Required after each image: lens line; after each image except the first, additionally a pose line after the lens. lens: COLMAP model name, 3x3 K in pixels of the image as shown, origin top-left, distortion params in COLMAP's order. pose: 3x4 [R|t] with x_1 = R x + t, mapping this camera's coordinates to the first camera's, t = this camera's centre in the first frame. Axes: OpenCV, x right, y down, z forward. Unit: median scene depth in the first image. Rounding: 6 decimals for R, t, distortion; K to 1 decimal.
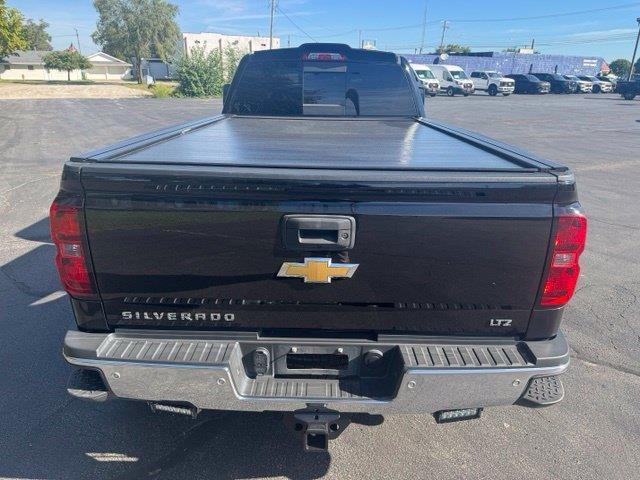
lens RADIAL K [[459.9, 0, 320.0], [0, 459.9, 240.0], [0, 0, 1]] dist [0.031577, -0.028157]
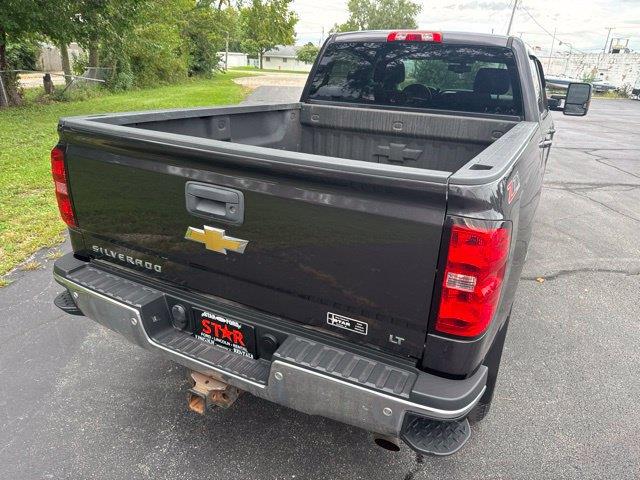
lens RADIAL K [[459.9, 0, 320.0], [0, 459.9, 240.0], [0, 0, 1]] dist [0.031577, -0.028157]
pose [[0.887205, 0.181040, -0.424371, 0.637450], [-0.177071, 0.982970, 0.049152, -0.025118], [0.426043, 0.031536, 0.904153, 0.161638]]
